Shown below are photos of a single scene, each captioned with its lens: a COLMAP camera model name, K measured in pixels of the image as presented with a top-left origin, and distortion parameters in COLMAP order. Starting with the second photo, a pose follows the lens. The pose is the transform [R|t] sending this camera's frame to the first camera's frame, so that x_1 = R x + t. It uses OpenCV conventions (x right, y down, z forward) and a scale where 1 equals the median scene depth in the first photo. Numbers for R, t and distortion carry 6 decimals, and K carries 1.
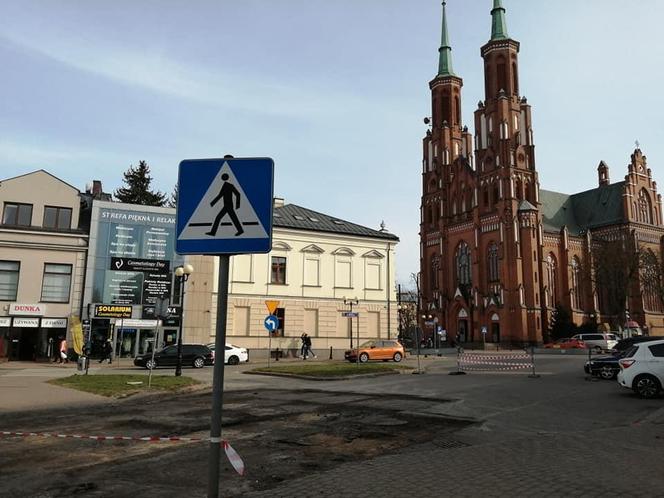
lens RADIAL K [[522.8, 0, 330.6], [0, 522.8, 249.2], [0, 0, 1]] dist [0.045840, -0.092775]
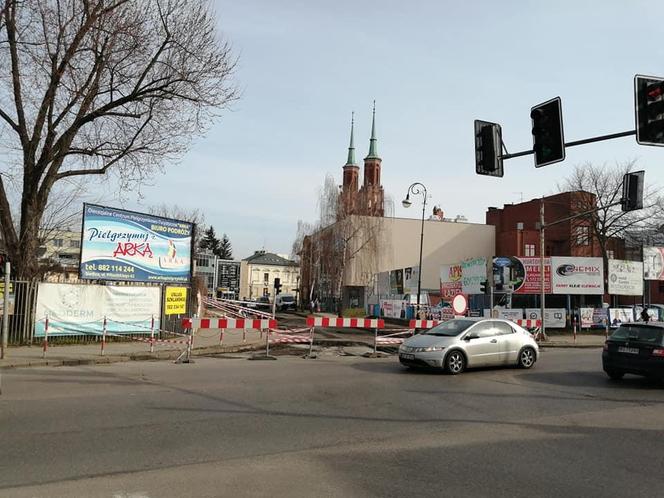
lens RADIAL K [[522.8, 0, 333.4], [0, 522.8, 244.0], [0, 0, 1]] dist [0.045840, -0.092775]
pose [[0.997997, 0.031040, 0.055120, 0.066541], [-0.035012, 0.996745, 0.072617, -0.200597], [-0.052687, -0.074401, 0.995836, -1.102544]]
